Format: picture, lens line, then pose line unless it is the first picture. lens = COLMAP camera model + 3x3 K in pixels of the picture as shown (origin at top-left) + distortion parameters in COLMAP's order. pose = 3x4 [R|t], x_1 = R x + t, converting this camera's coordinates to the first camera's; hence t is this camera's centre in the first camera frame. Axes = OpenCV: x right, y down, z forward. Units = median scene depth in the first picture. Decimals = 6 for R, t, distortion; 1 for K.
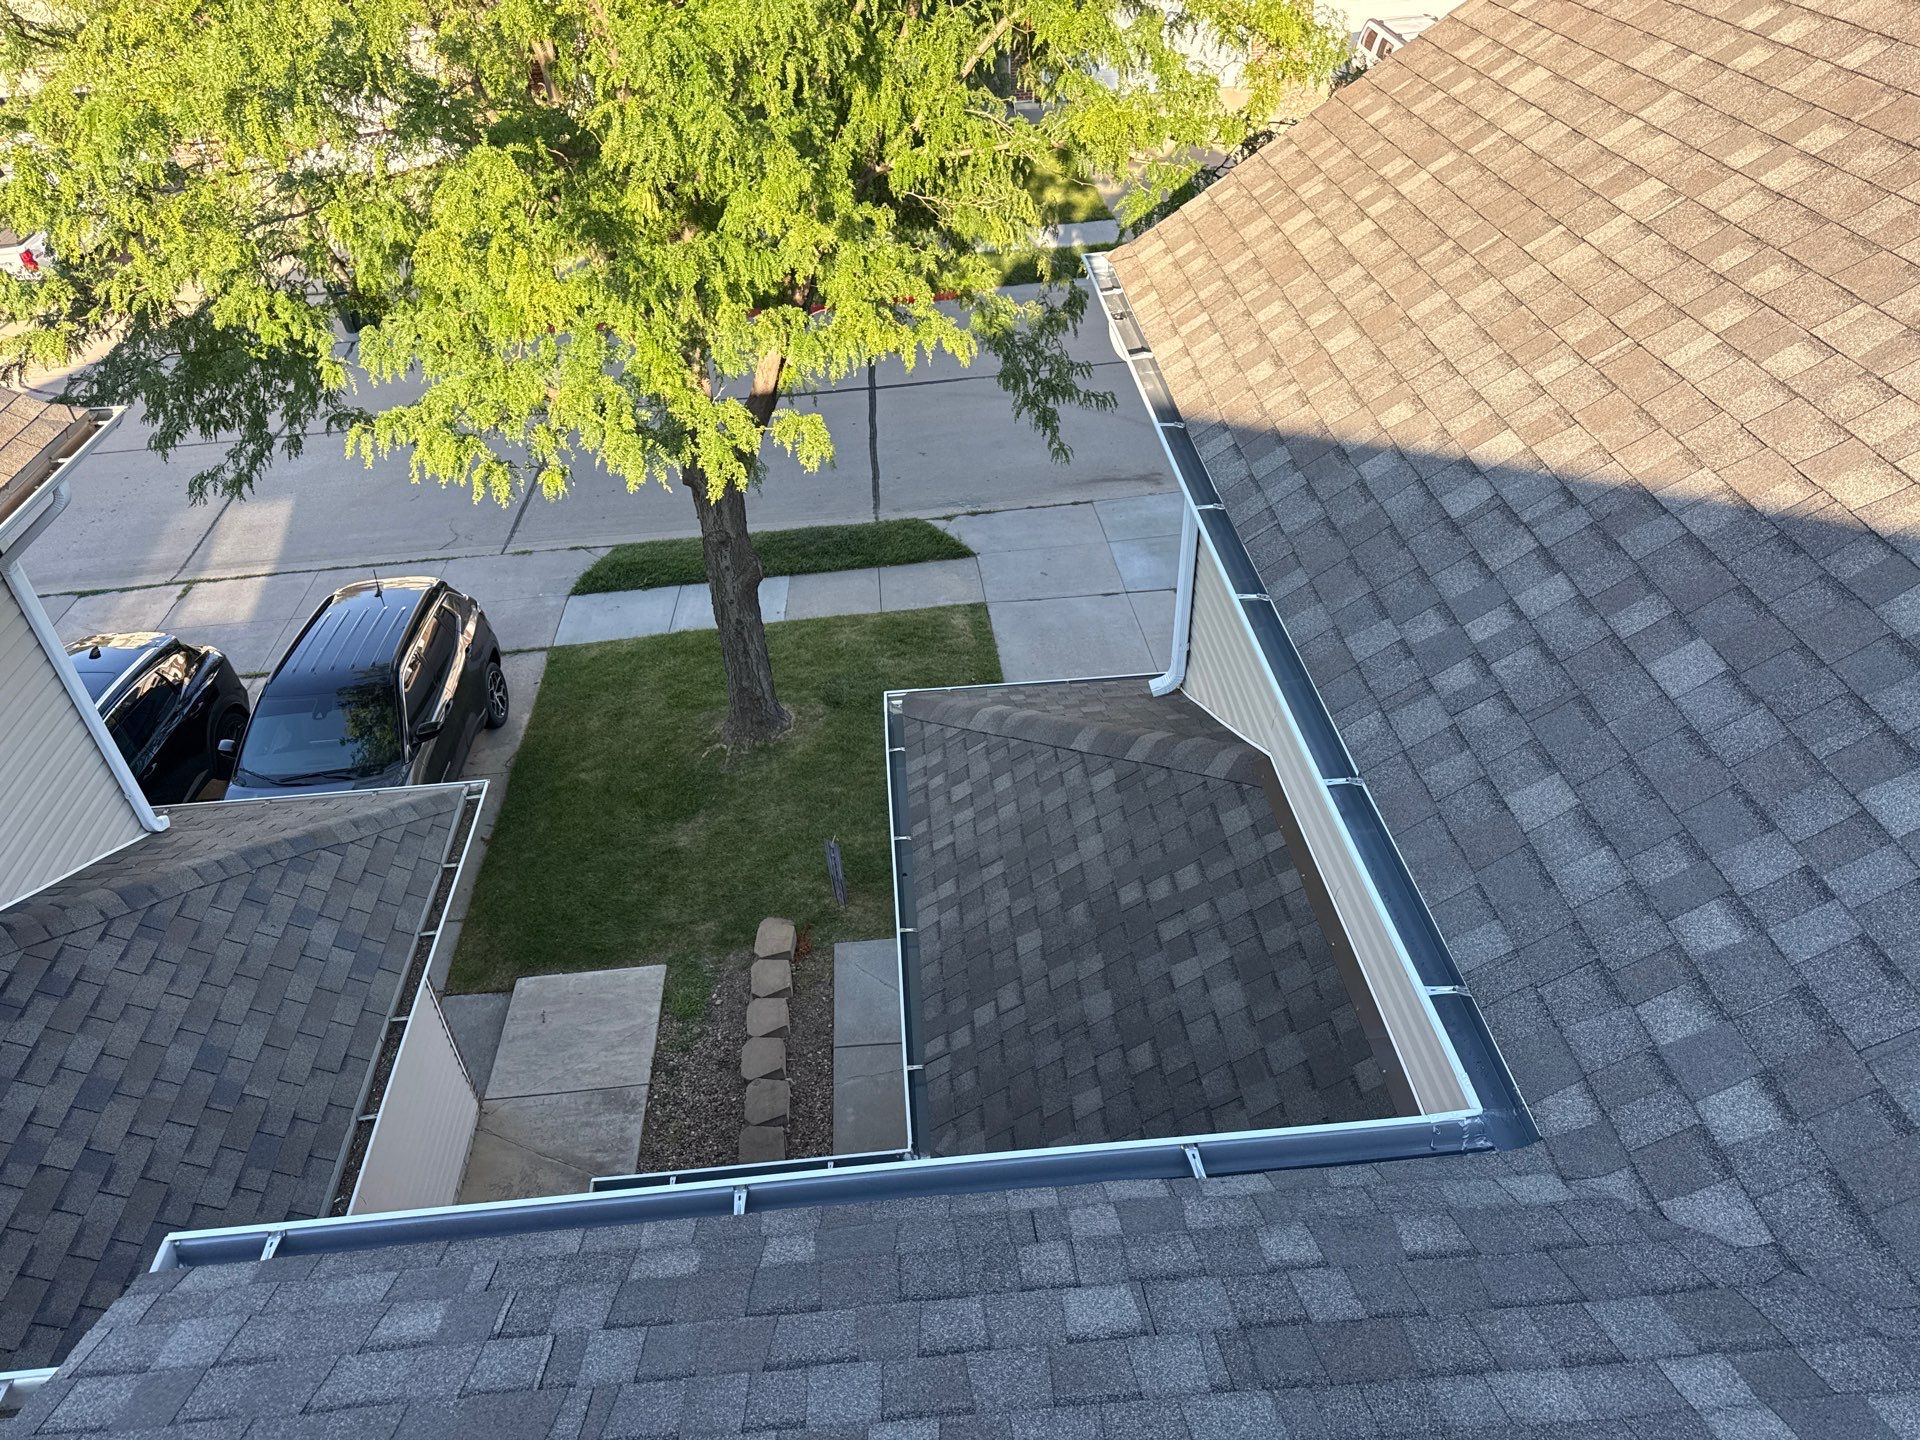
lens RADIAL K [[1330.3, 0, 974.6], [0, 1330.3, 722.8], [0, 0, 1]] dist [0.005333, 0.000655]
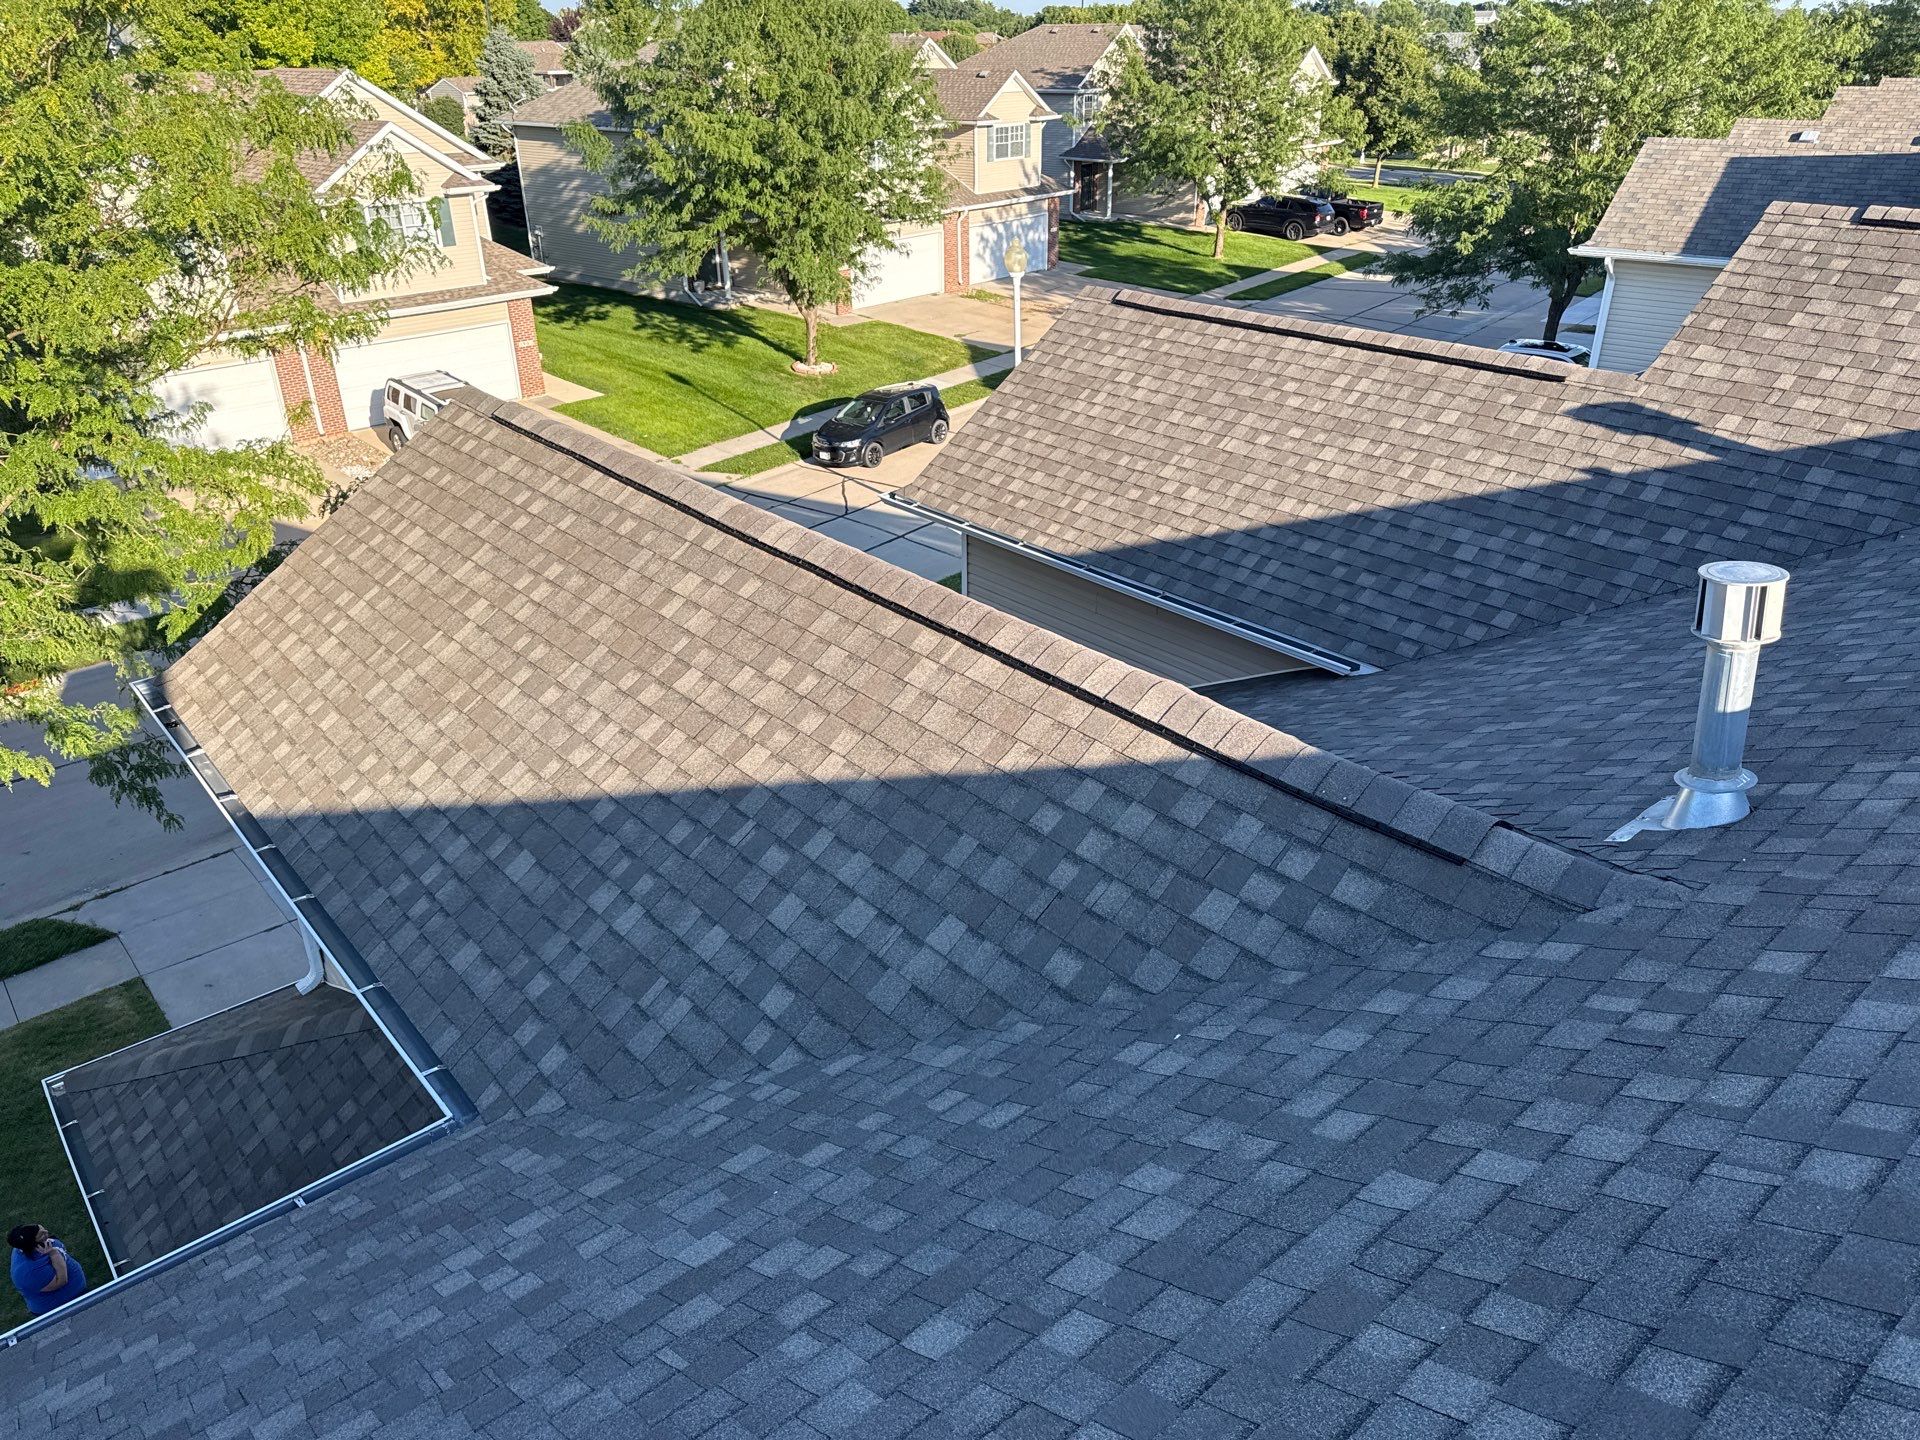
lens RADIAL K [[1344.1, 0, 960.0], [0, 1344.1, 720.0], [0, 0, 1]] dist [0.023350, -0.034503]
pose [[0.810891, -0.235517, 0.535712, 0.030711], [0.334752, 0.937553, -0.094525, 0.096557], [-0.479997, 0.255980, 0.839093, -0.616667]]
